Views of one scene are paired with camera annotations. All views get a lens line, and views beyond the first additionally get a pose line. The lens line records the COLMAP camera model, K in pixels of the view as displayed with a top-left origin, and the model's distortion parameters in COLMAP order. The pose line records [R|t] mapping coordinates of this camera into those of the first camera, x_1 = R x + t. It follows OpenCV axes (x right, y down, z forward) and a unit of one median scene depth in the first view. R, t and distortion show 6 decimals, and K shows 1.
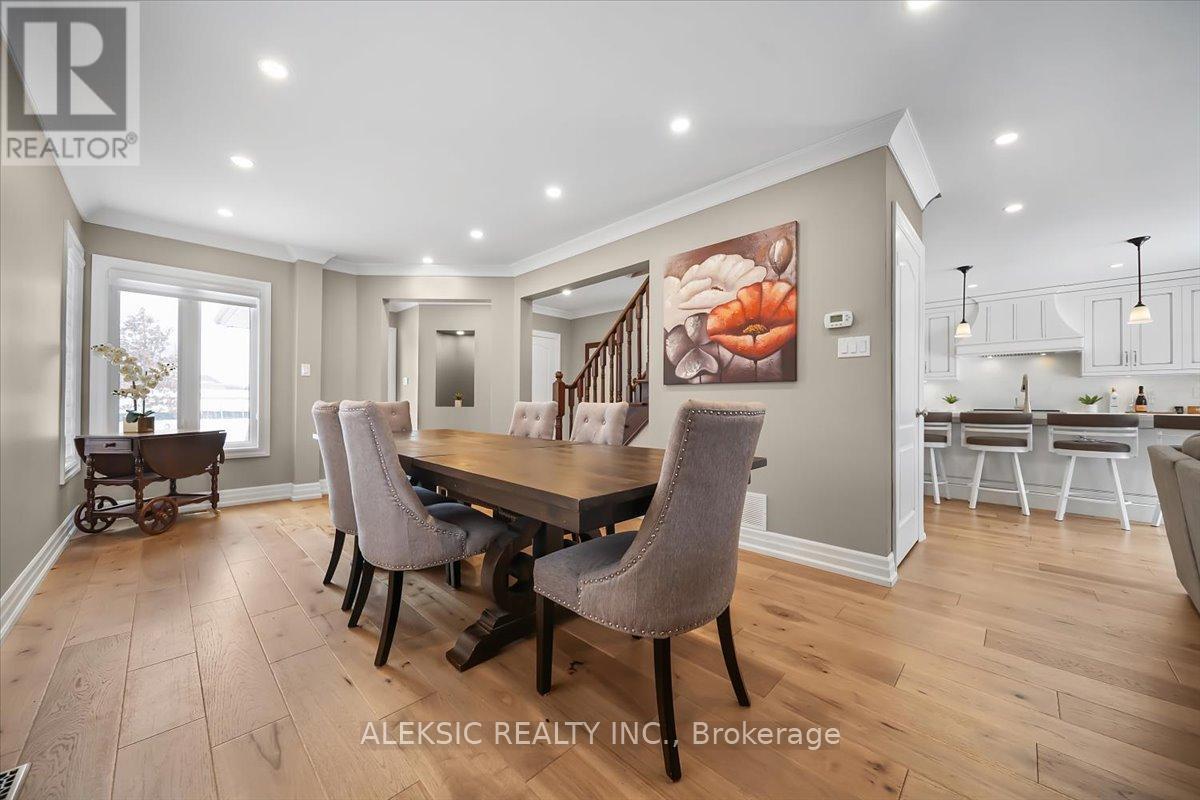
lens RADIAL K [[421.2, 0, 600.0], [0, 421.2, 400.0], [0, 0, 1]] dist [-0.000395, 0.000022]
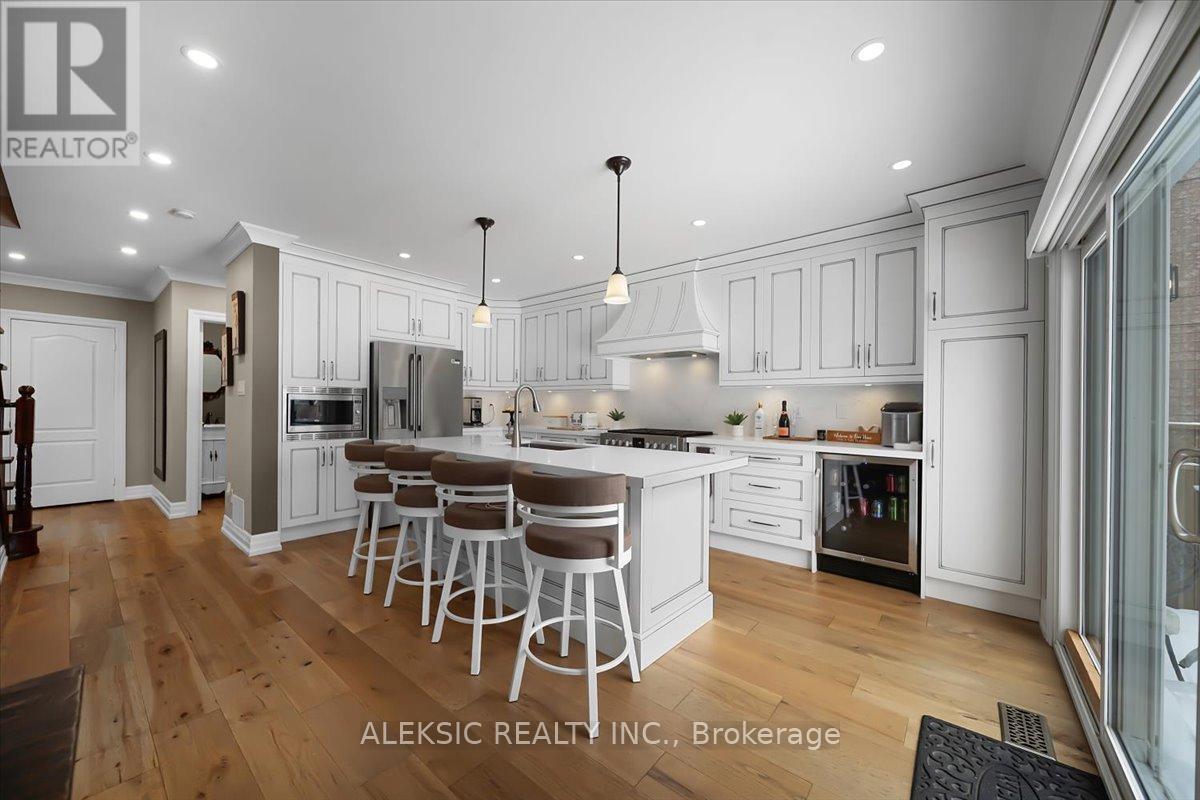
lens RADIAL K [[434.5, 0, 600.0], [0, 434.5, 400.0], [0, 0, 1]] dist [-0.000188, 0.000011]
pose [[0.996758, 0.004832, 0.080316, 0.913951], [-0.004499, 0.999980, -0.004331, -0.029875], [-0.080336, 0.003956, 0.996760, 0.287007]]
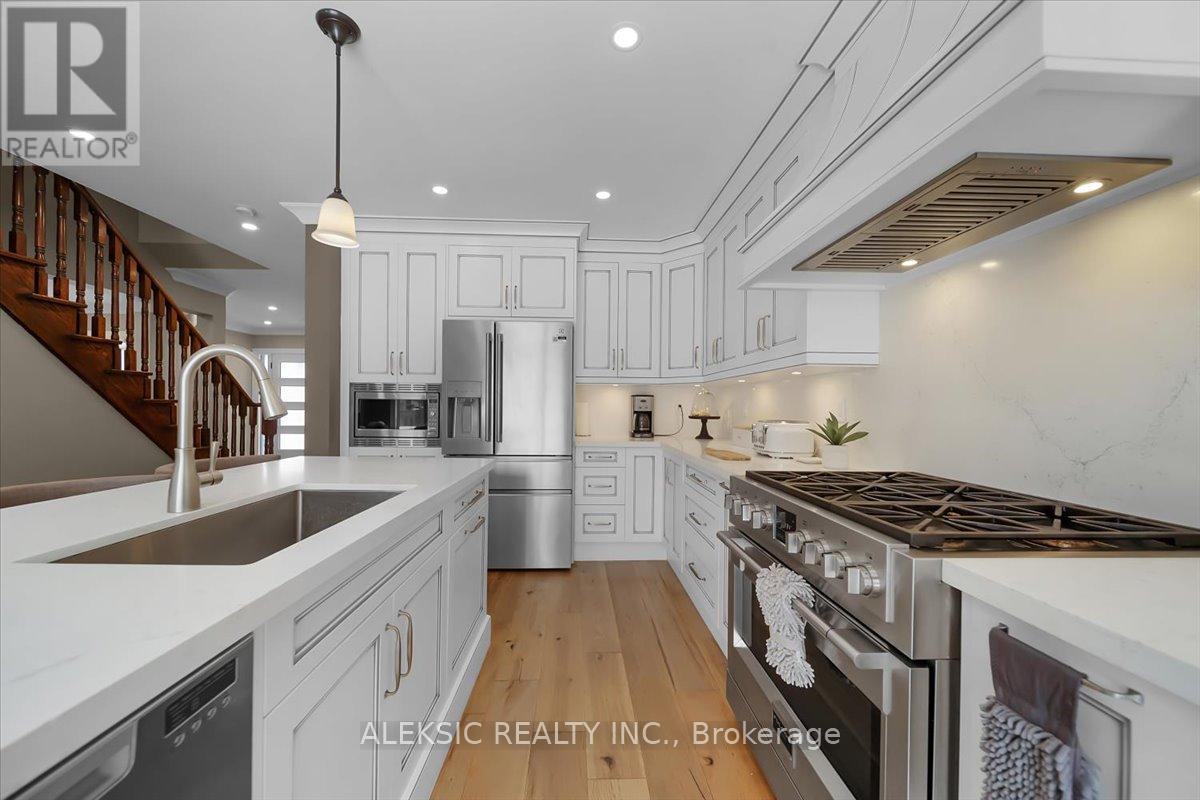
lens RADIAL K [[434.5, 0, 600.0], [0, 434.5, 400.0], [0, 0, 1]] dist [-0.000188, 0.000011]
pose [[0.723027, -0.004740, -0.690803, 1.136918], [-0.002141, 0.999956, -0.009102, -0.024058], [0.690816, 0.008060, 0.722986, 0.820912]]
